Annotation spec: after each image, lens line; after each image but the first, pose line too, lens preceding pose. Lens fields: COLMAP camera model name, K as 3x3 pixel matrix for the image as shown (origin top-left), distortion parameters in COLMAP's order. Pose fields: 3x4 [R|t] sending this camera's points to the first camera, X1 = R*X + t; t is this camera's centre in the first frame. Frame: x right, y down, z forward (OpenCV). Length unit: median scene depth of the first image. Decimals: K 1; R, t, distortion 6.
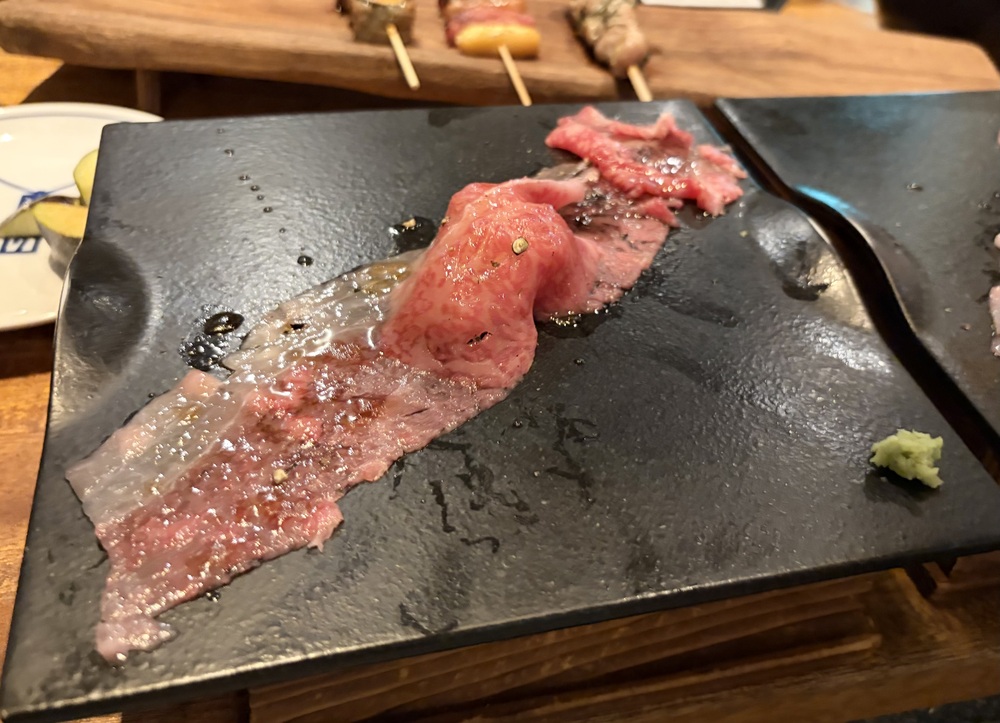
lens RADIAL K [[1036.1, 0, 500.0], [0, 1036.1, 361.5], [0, 0, 1]] dist [-0.000722, -0.001832]
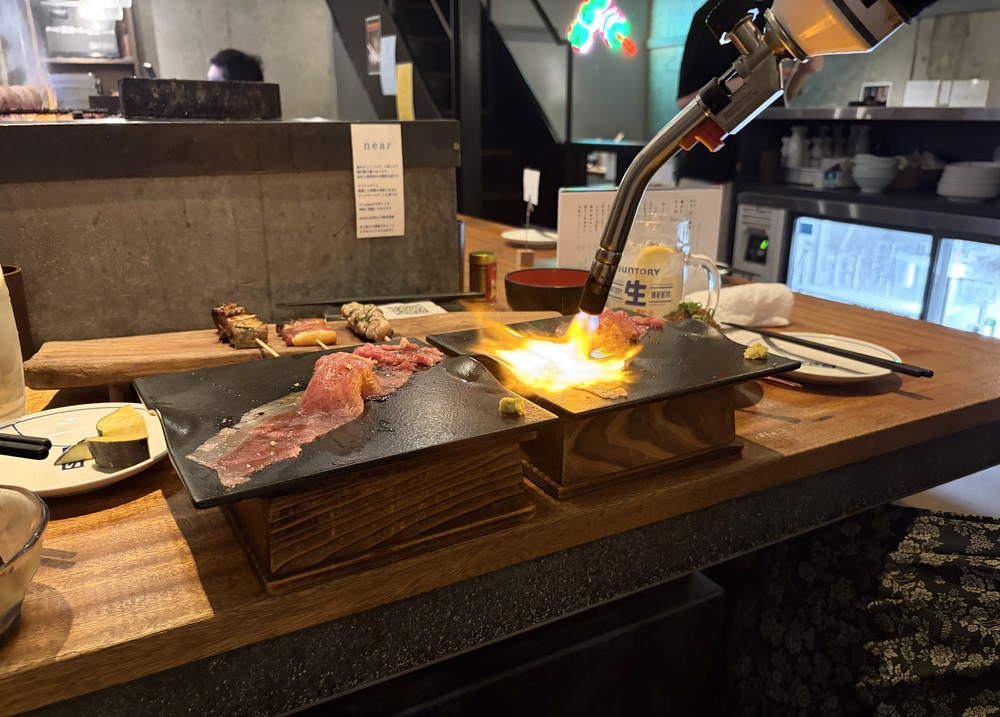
lens RADIAL K [[807.6, 0, 500.0], [0, 807.6, 358.5], [0, 0, 1]] dist [0.012719, 0.000308]
pose [[0.952496, -0.163418, 0.256993, -0.123091], [0.243651, 0.915164, -0.321107, 0.547733], [-0.182716, 0.368470, 0.911507, -0.786436]]
